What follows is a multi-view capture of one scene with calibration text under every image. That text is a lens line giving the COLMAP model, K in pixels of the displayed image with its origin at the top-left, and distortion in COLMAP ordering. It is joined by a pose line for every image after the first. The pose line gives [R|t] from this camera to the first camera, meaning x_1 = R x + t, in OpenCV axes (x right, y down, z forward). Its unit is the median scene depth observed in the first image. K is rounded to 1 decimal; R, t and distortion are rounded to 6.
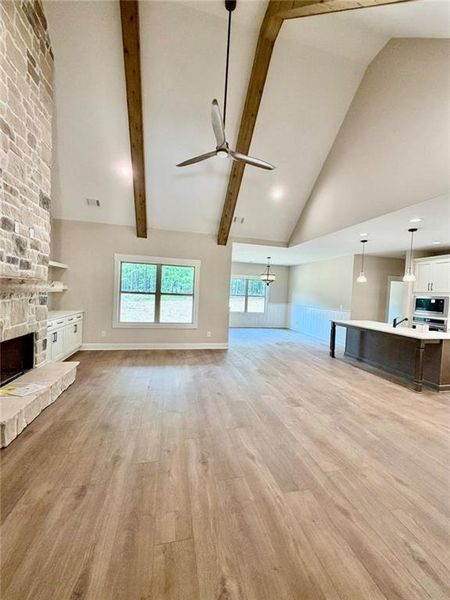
lens RADIAL K [[239.5, 0, 226.0], [0, 239.5, 298.5], [0, 0, 1]] dist [0.000625, 0.000397]
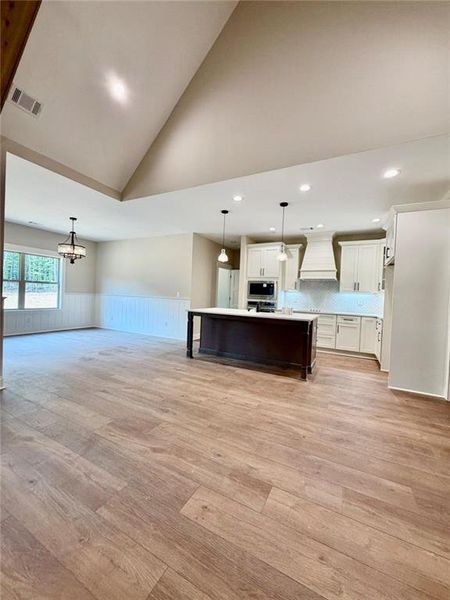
lens RADIAL K [[239.5, 0, 225.7], [0, 239.5, 298.2], [0, 0, 1]] dist [0.000625, 0.000397]
pose [[0.659276, -0.030976, 0.751263, -0.052843], [0.011954, 0.999457, 0.030720, 0.033563], [-0.751806, -0.011272, 0.659288, 0.430291]]
